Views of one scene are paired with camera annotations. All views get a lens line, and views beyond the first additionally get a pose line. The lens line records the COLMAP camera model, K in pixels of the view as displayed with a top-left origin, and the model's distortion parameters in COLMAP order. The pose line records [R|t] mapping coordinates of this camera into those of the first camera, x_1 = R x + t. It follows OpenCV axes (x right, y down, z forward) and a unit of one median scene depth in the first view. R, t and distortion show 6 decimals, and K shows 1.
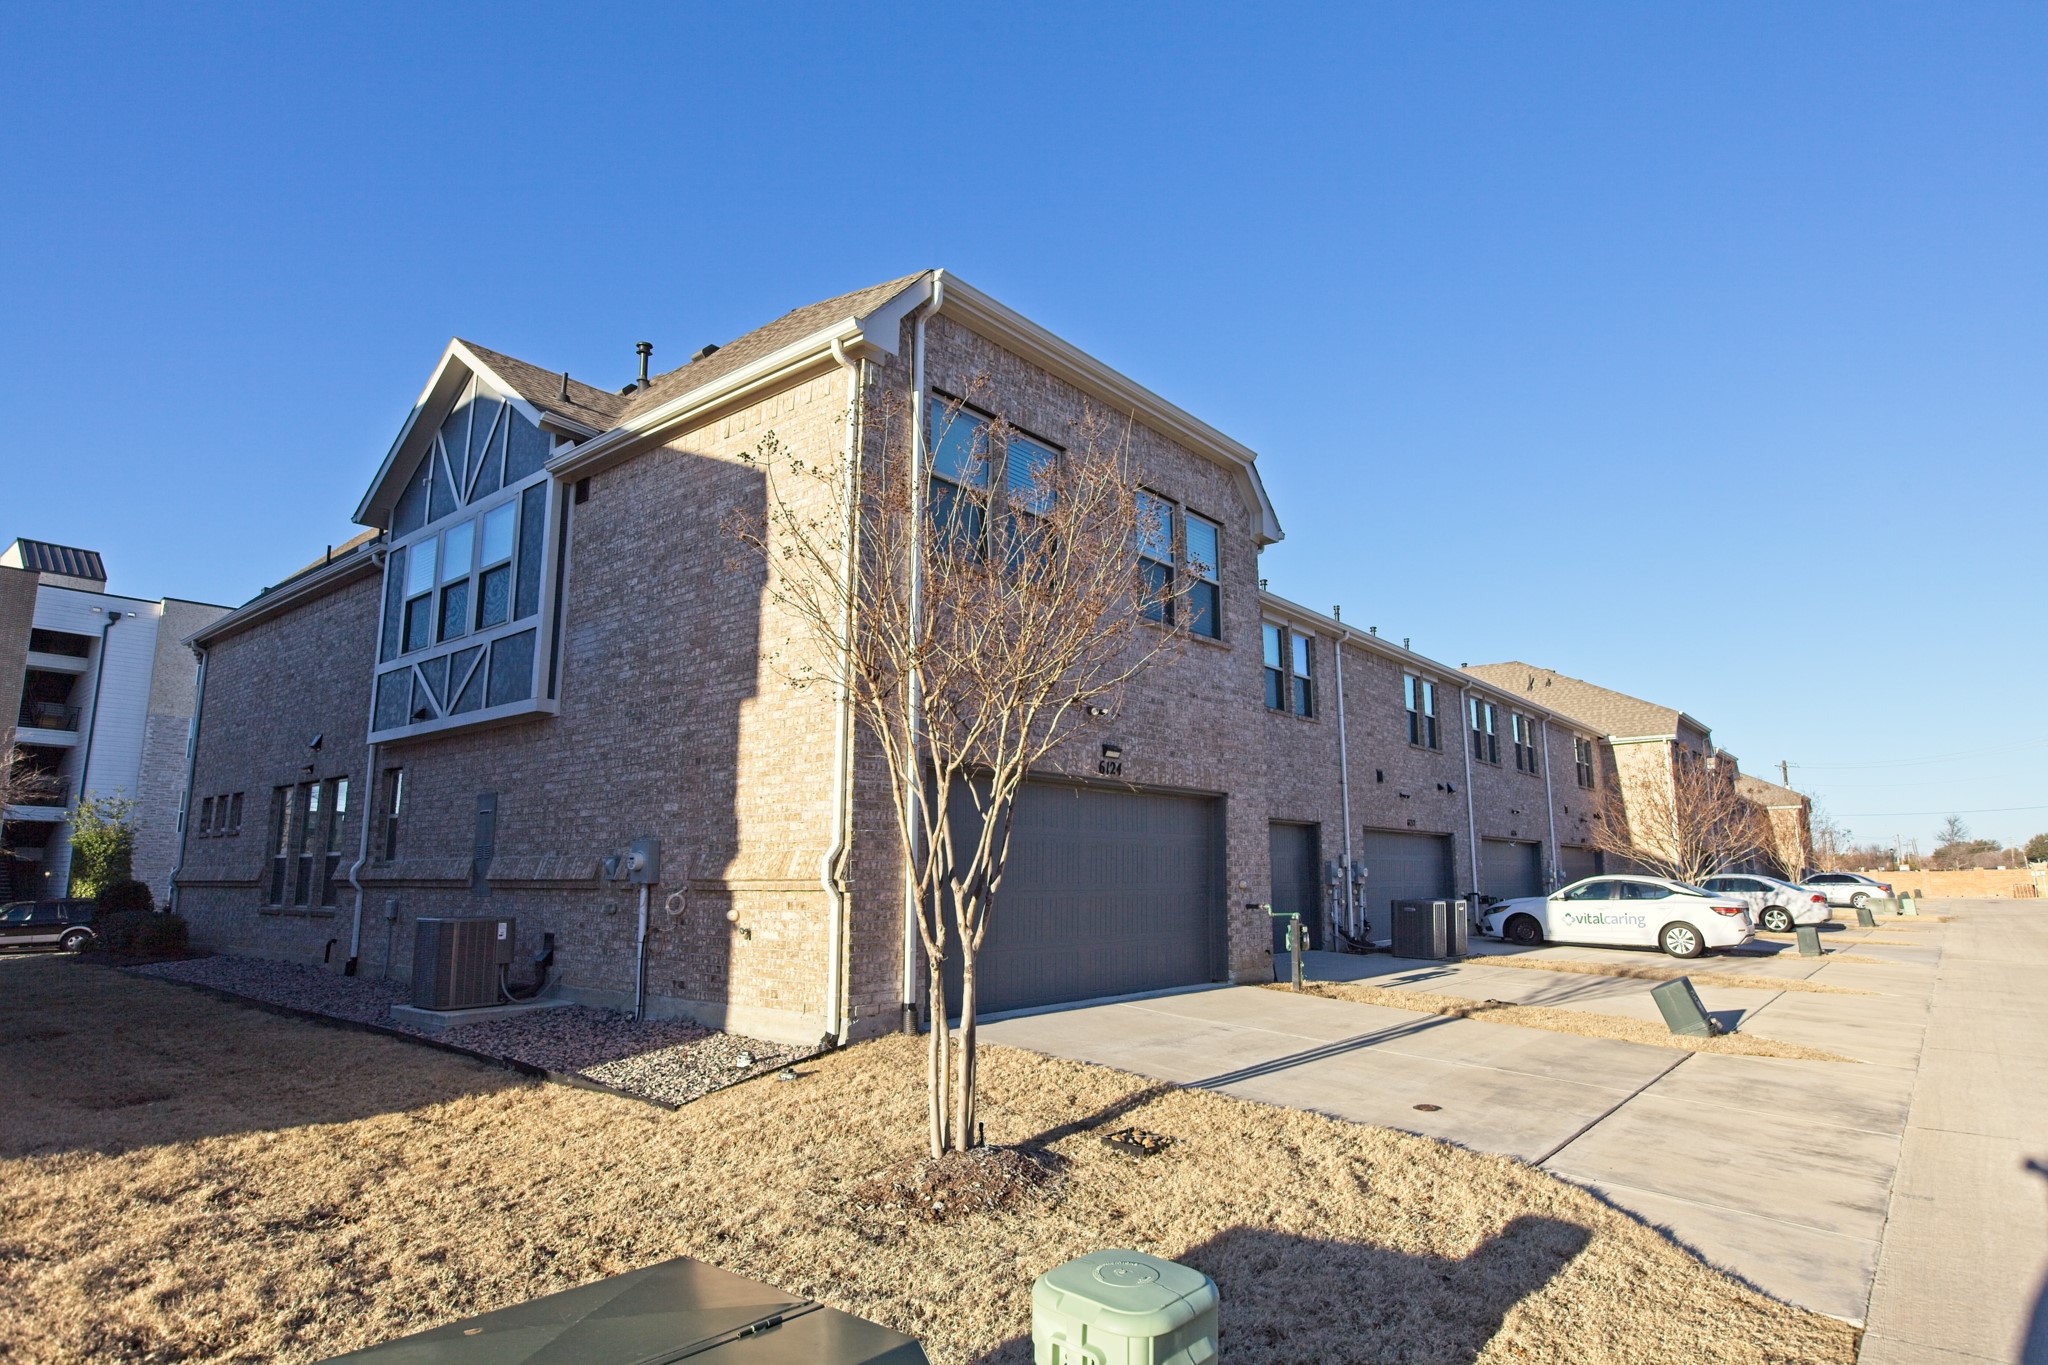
lens RADIAL K [[1131.1, 0, 1024.0], [0, 1131.1, 682.5], [0, 0, 1]] dist [-0.000689, -0.000057]
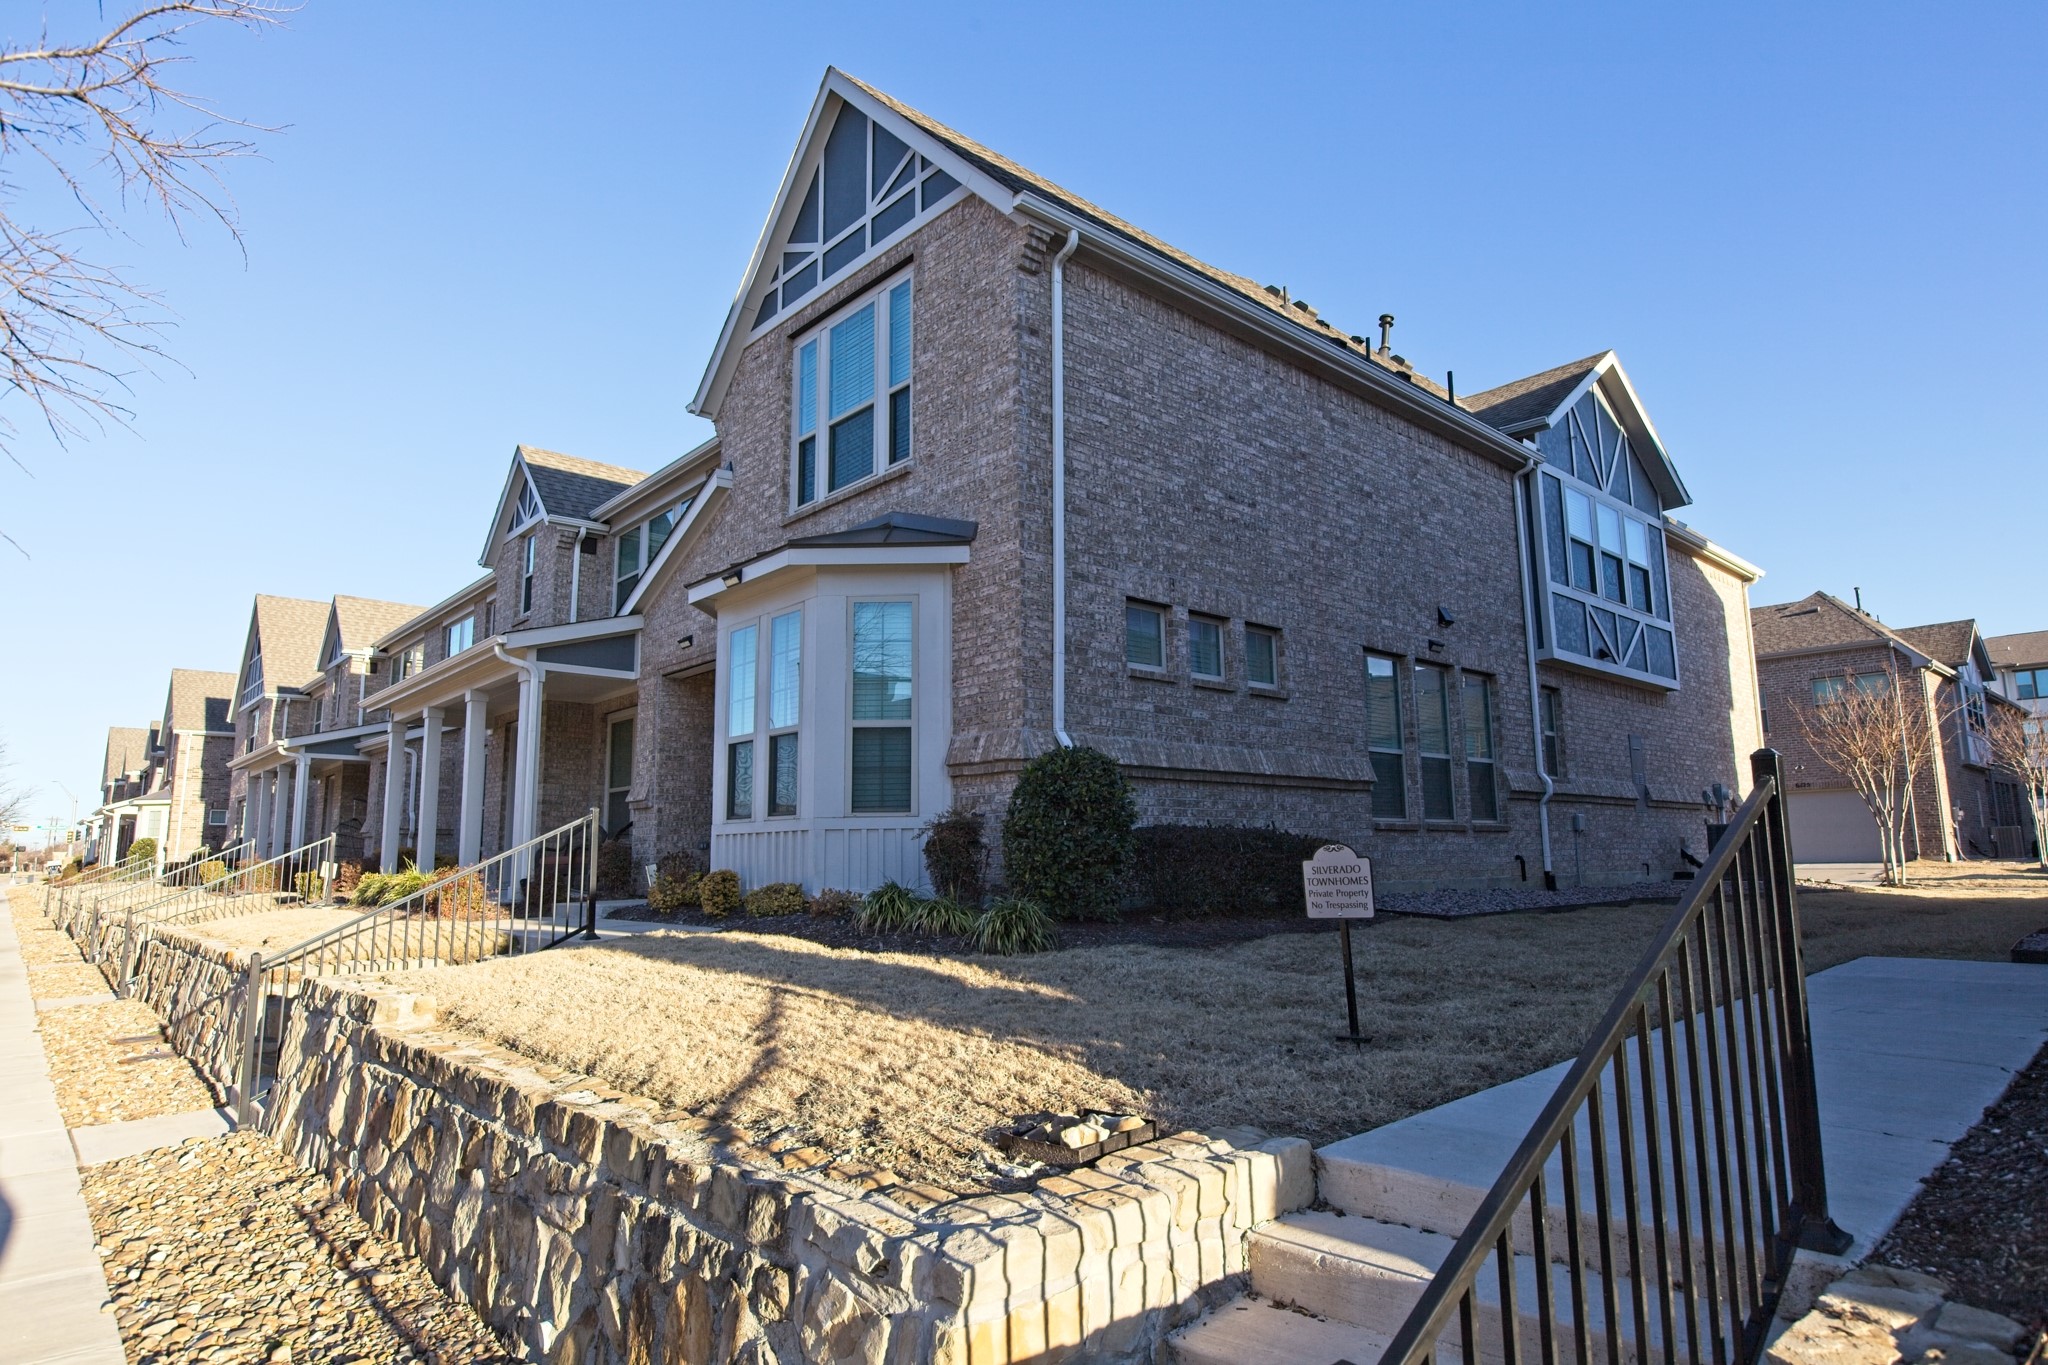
lens RADIAL K [[1131.1, 0, 1024.0], [0, 1131.1, 682.5], [0, 0, 1]] dist [-0.000689, -0.000057]
pose [[0.145799, 0.158297, 0.976568, -1.755890], [-0.157611, 0.978225, -0.135035, 0.308045], [-0.976679, -0.134230, 0.167574, 1.396664]]
